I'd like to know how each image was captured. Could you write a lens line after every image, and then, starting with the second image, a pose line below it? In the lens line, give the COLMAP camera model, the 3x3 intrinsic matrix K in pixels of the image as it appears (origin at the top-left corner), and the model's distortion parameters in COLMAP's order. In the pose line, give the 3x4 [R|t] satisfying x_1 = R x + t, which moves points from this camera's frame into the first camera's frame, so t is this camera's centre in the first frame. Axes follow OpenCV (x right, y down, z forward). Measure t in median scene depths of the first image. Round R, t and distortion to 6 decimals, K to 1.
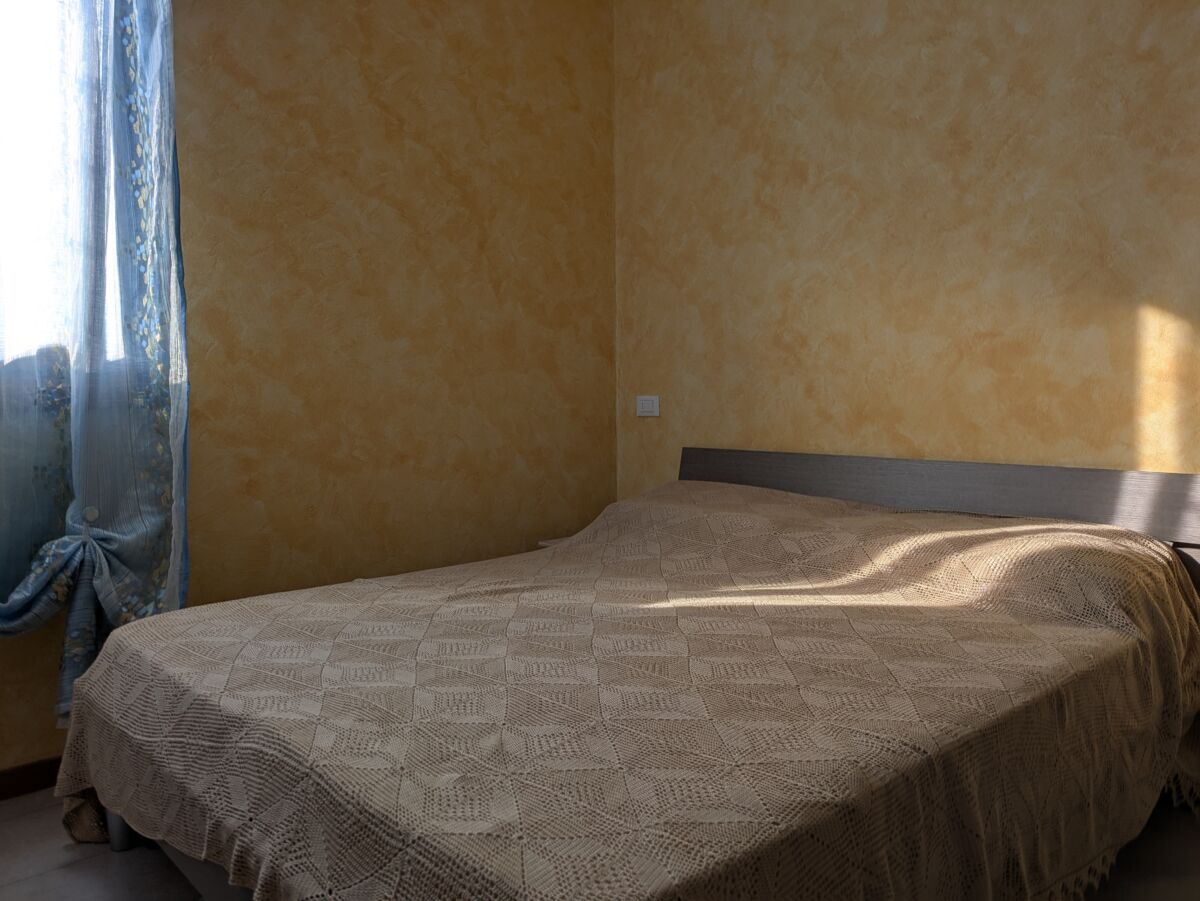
lens RADIAL K [[893.7, 0, 597.9], [0, 893.7, 453.4], [0, 0, 1]] dist [0.037788, -0.029399]
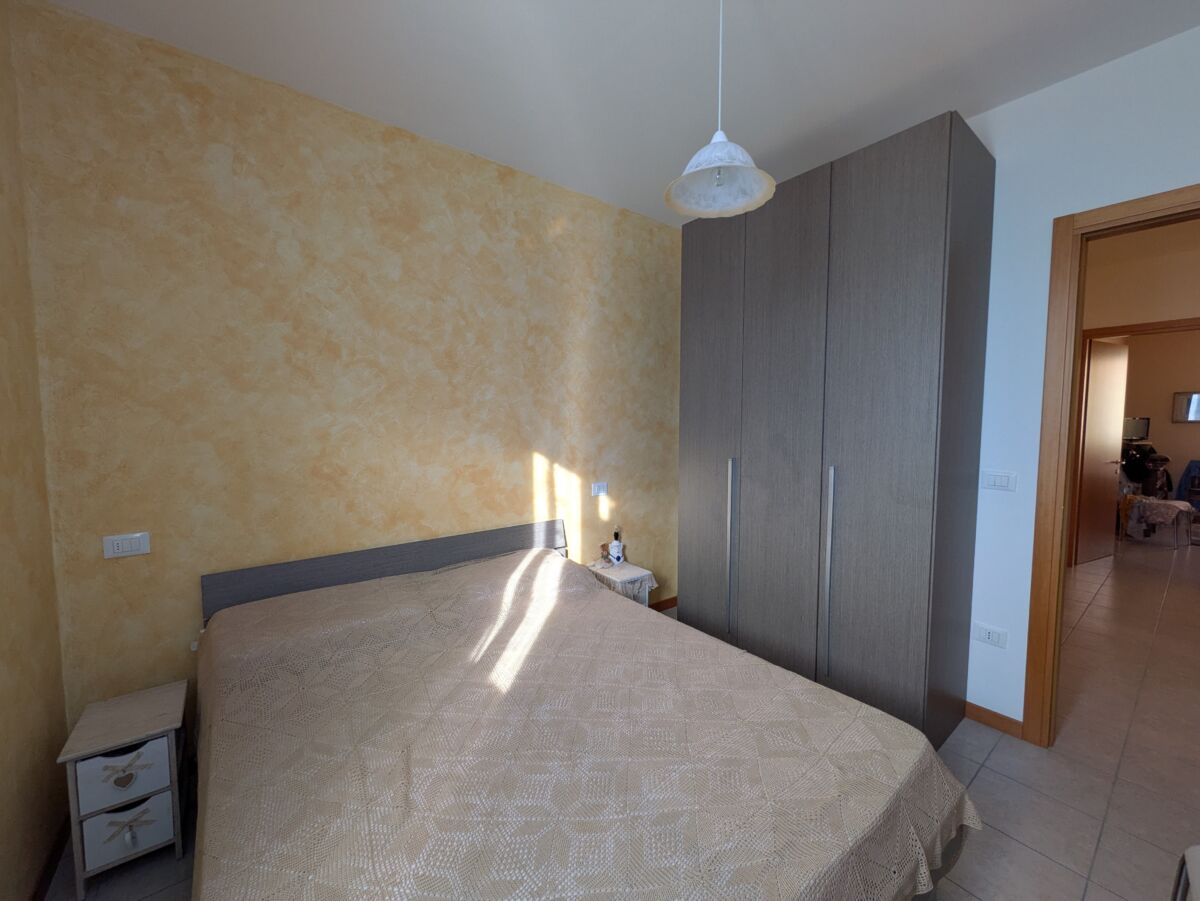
lens RADIAL K [[473.8, 0, 599.1], [0, 473.8, 454.7], [0, 0, 1]] dist [-0.000575, 0.000165]
pose [[0.084046, -0.064331, 0.994383, -0.534319], [0.074256, 0.995544, 0.058129, -0.190957], [-0.993691, 0.068954, 0.088449, 0.628291]]
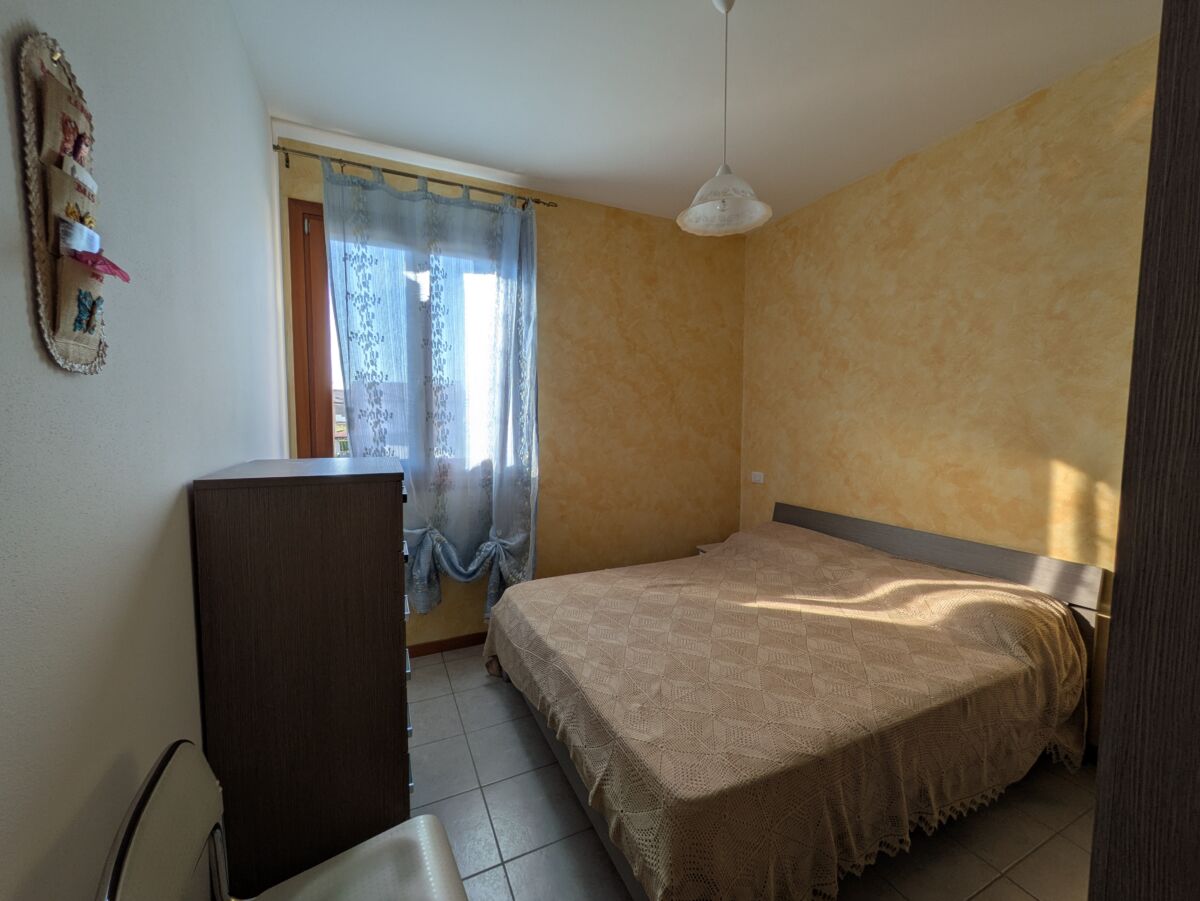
lens RADIAL K [[473.8, 0, 601.5], [0, 473.8, 453.0], [0, 0, 1]] dist [-0.000575, 0.000165]
pose [[0.956721, 0.030085, -0.289449, 0.038828], [-0.030718, 0.999525, 0.002356, -0.134177], [0.289382, 0.006638, 0.957191, -0.092704]]
